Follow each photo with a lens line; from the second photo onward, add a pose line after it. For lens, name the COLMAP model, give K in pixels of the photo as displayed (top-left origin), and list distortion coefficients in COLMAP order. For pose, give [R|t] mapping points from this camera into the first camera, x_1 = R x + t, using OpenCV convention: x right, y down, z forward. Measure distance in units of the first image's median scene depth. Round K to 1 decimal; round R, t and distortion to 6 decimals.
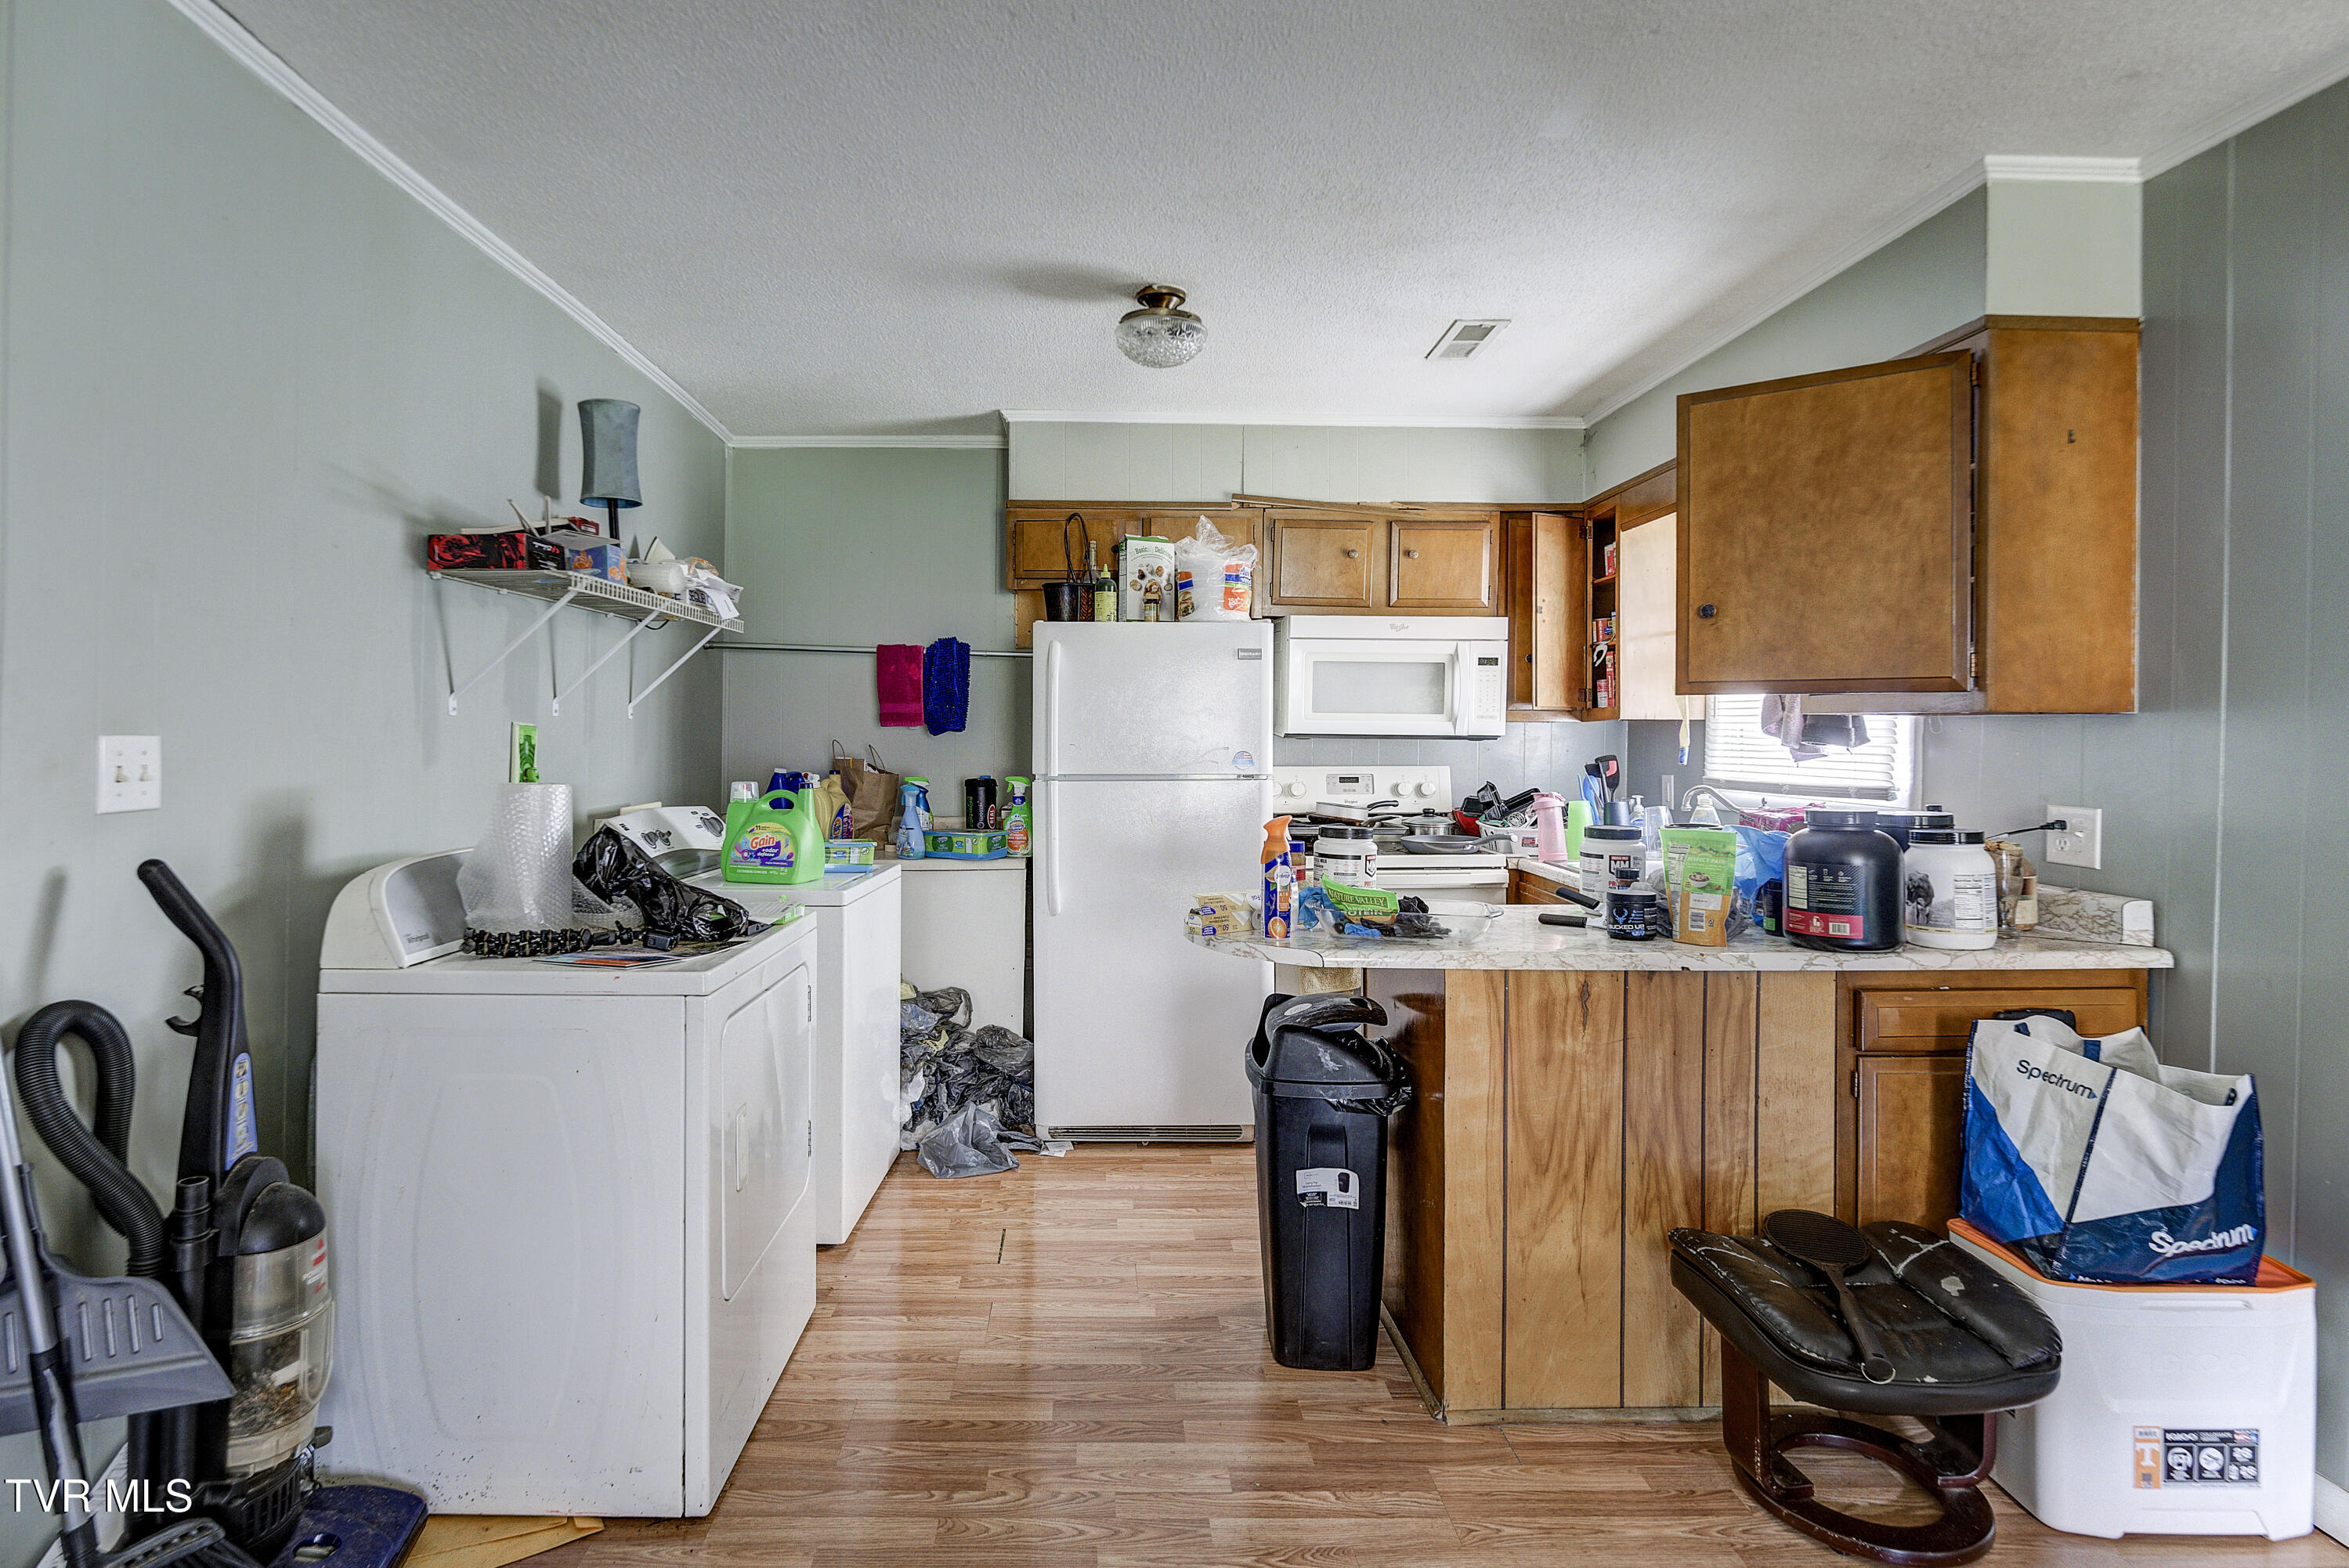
lens RADIAL K [[1181.7, 0, 1108.0], [0, 1181.7, 728.4], [0, 0, 1]] dist [-0.012177, 0.000297]
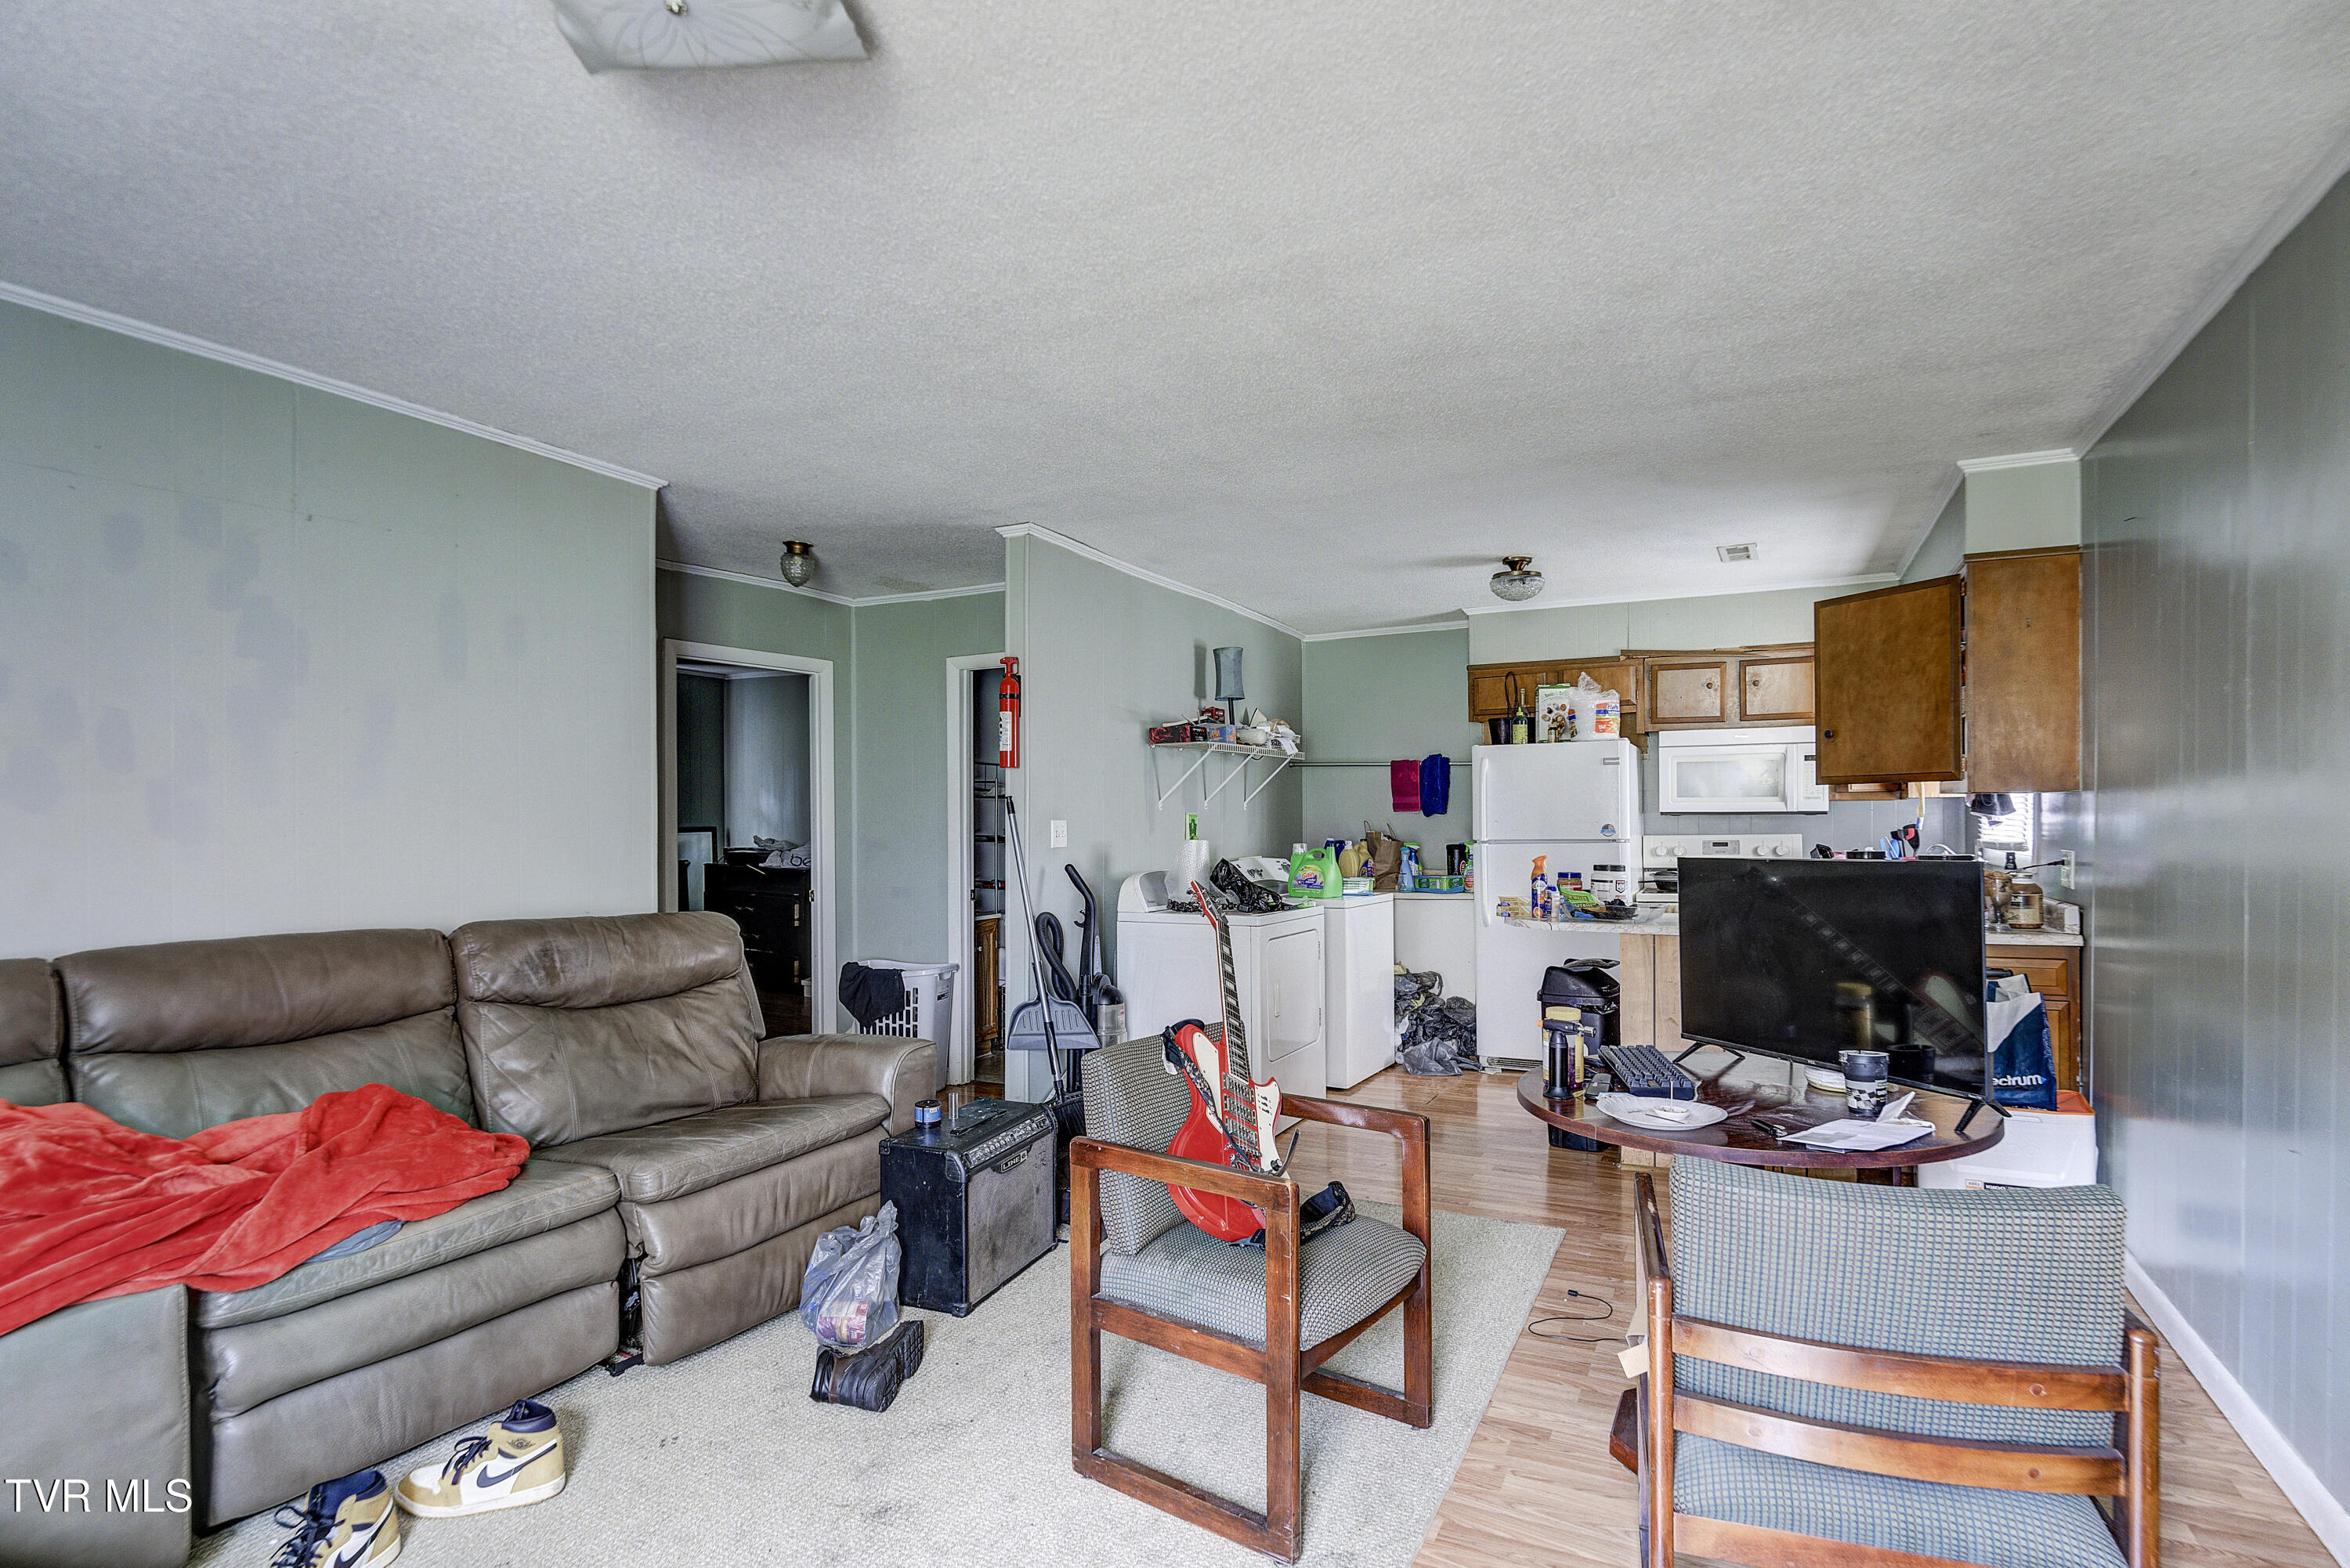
lens RADIAL K [[1182.2, 0, 1177.1], [0, 1182.2, 800.7], [0, 0, 1]] dist [-0.012177, 0.000297]
pose [[0.885239, -0.020842, -0.464670, 0.401393], [0.015213, 0.999758, -0.015859, 0.005412], [0.464888, 0.006970, 0.885342, -0.760892]]
